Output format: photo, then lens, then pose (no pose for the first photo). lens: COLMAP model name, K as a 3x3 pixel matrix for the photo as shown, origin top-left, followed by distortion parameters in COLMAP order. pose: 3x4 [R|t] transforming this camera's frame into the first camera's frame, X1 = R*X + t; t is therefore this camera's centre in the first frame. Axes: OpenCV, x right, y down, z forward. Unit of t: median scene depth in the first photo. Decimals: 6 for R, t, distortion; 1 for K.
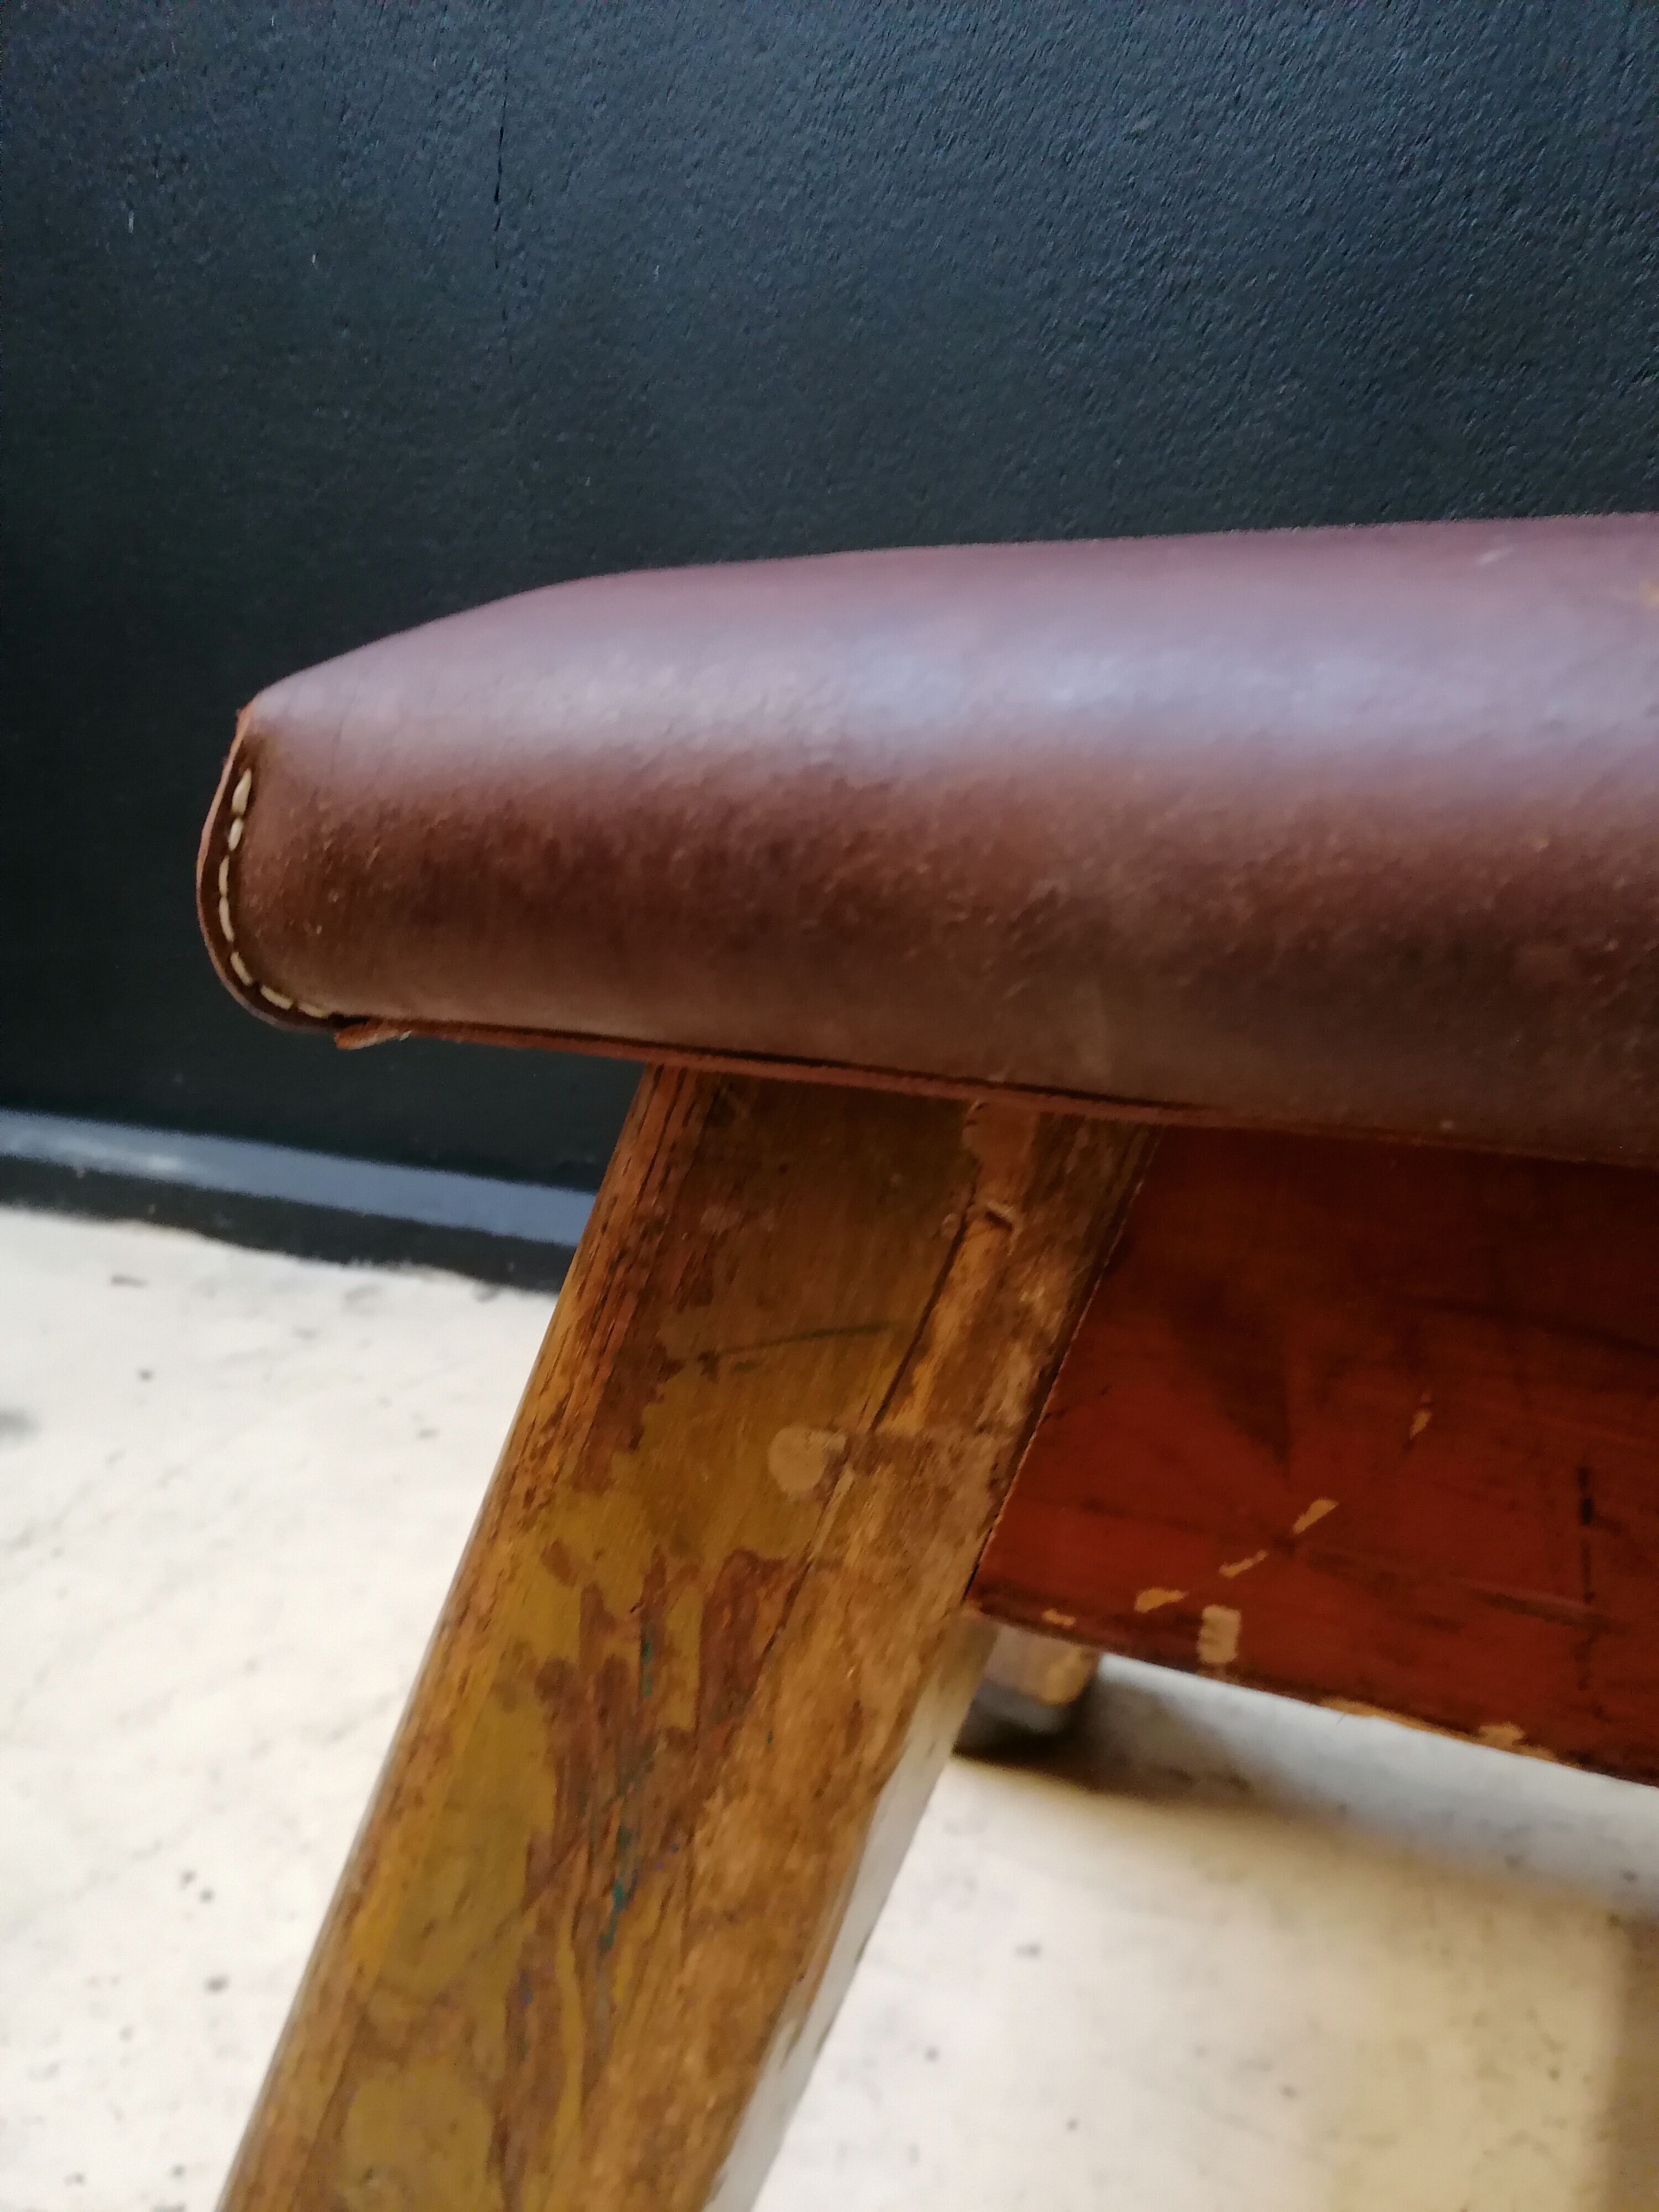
lens RADIAL K [[1669.2, 0, 829.5], [0, 1669.2, 1106.0], [0, 0, 1]] dist [0.086741, -0.124905]
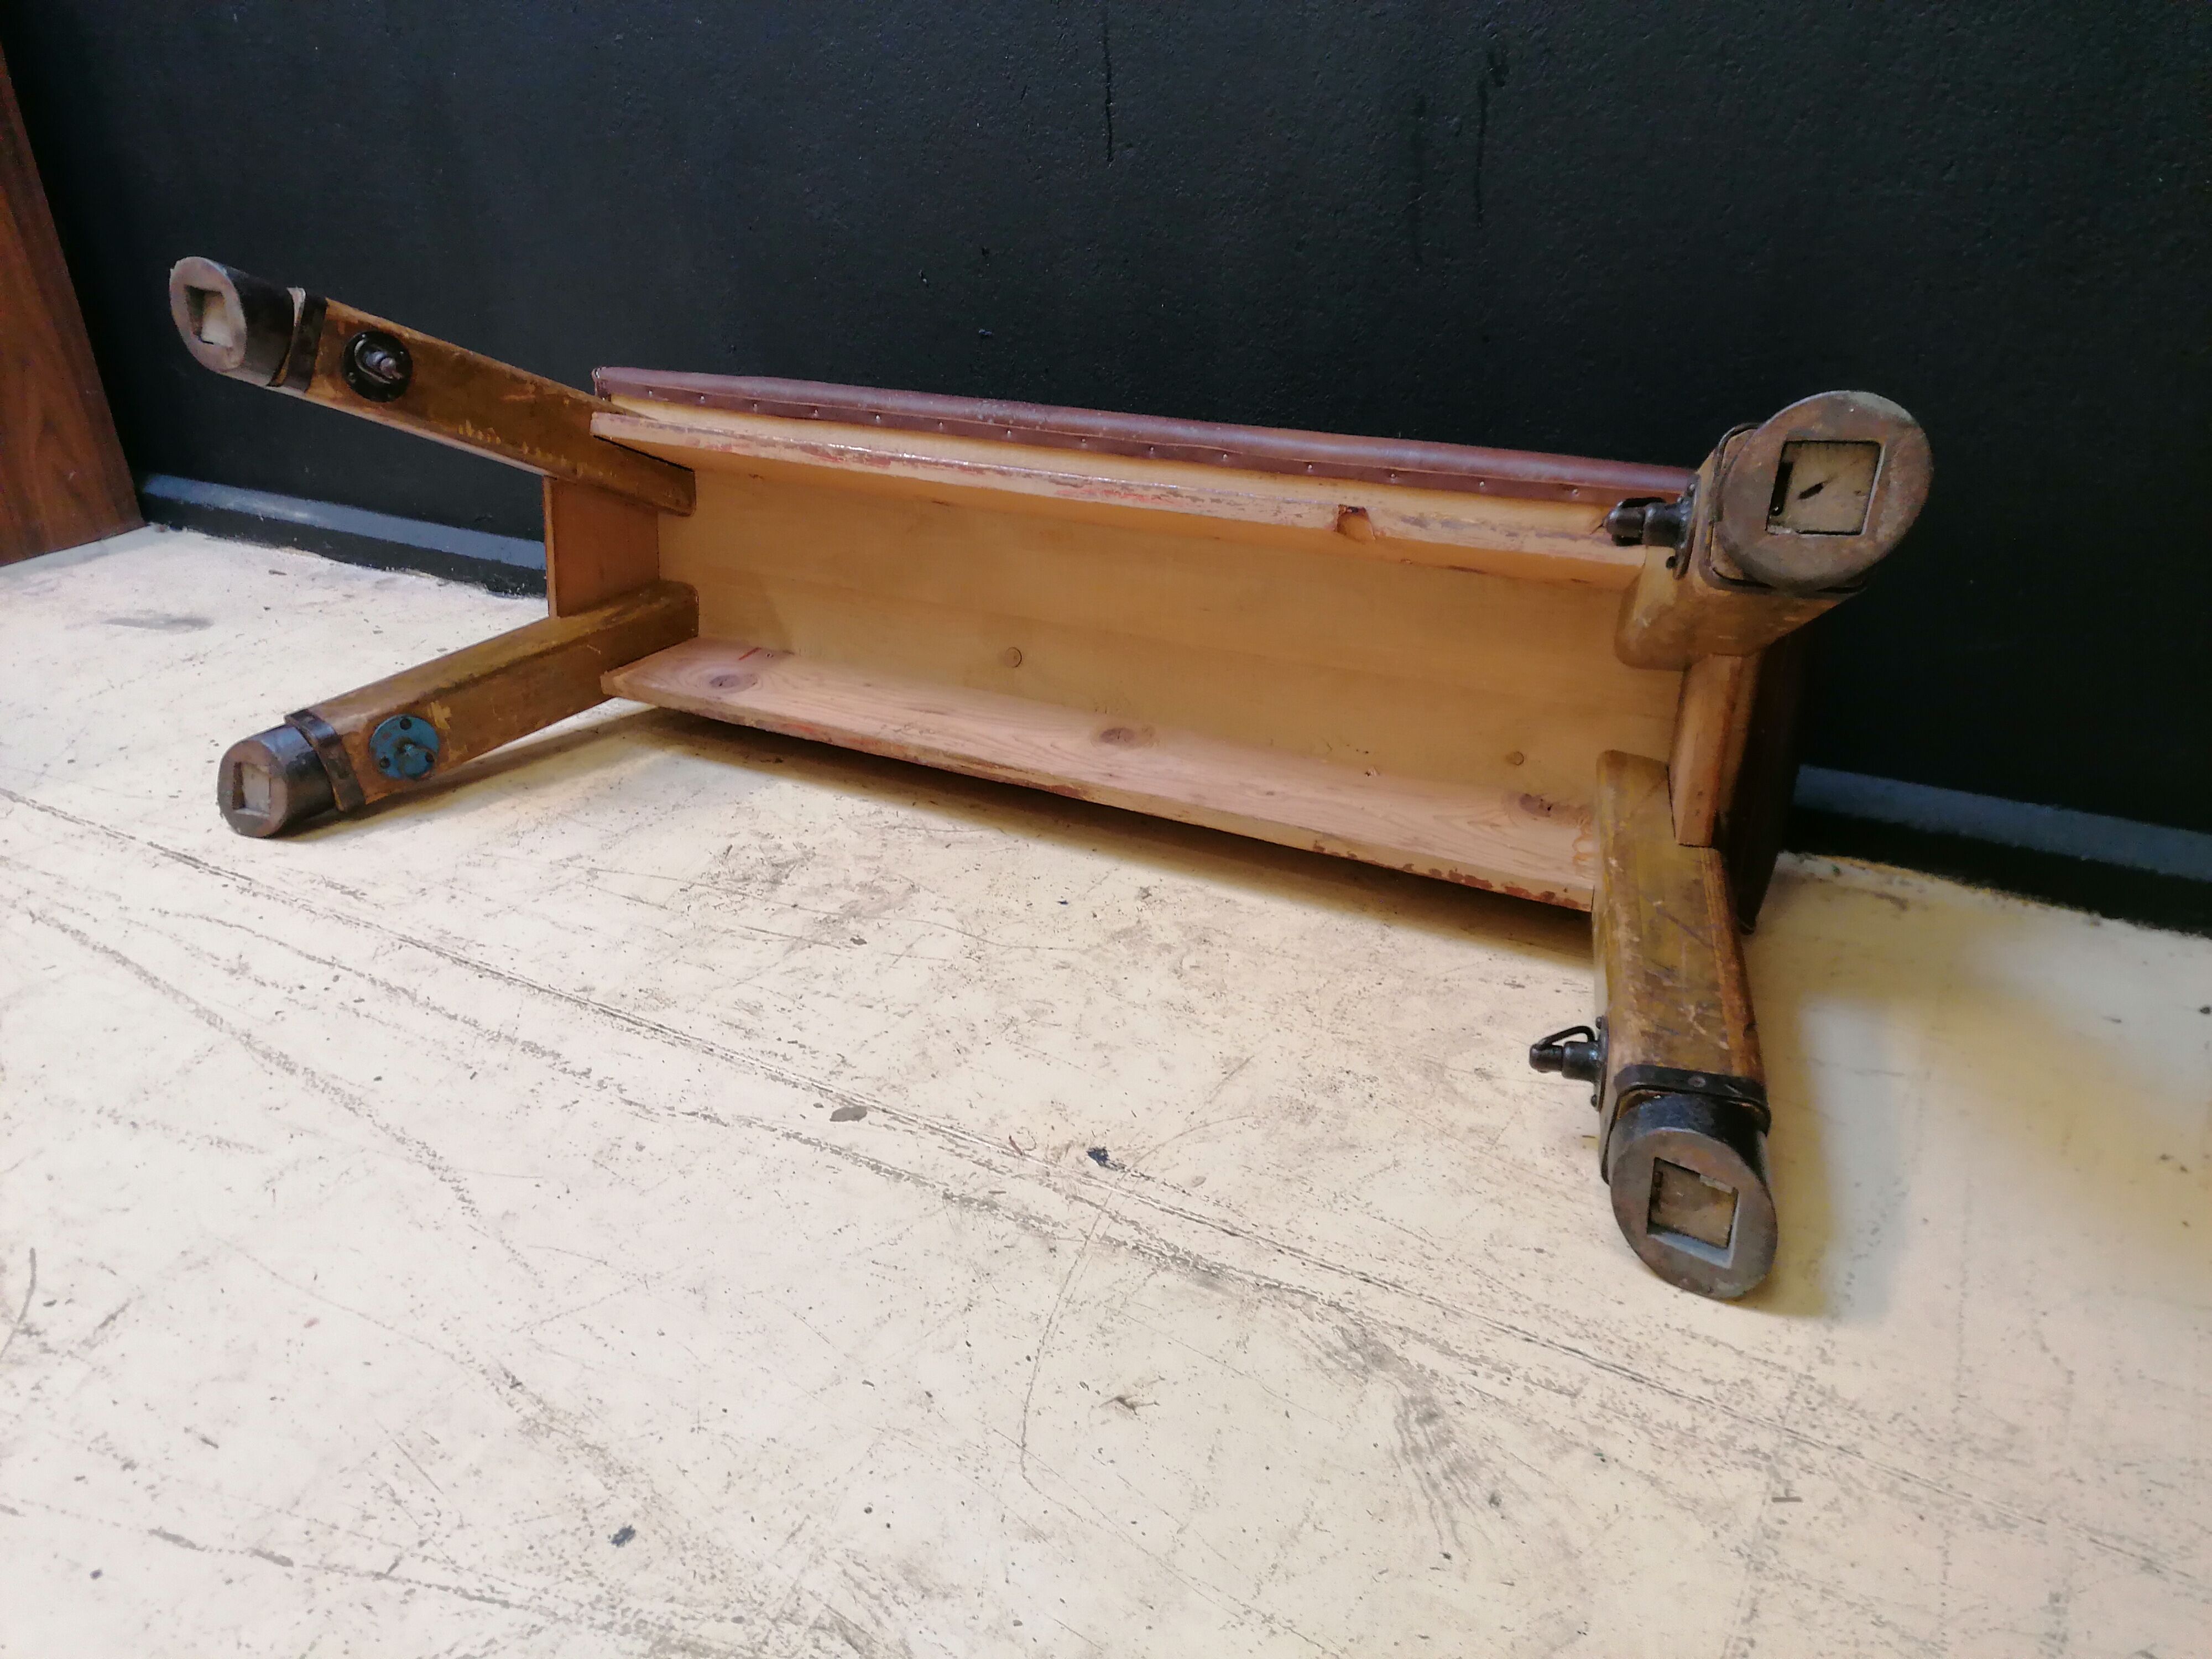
lens RADIAL K [[1645.1, 0, 1114.3], [0, 1645.1, 837.6], [0, 0, 1]] dist [0.109388, -0.146284]
pose [[0.995980, 0.049143, -0.074889, 1.127458], [-0.036716, 0.986579, 0.159103, 0.098826], [0.081703, -0.155714, 0.984417, -1.394100]]
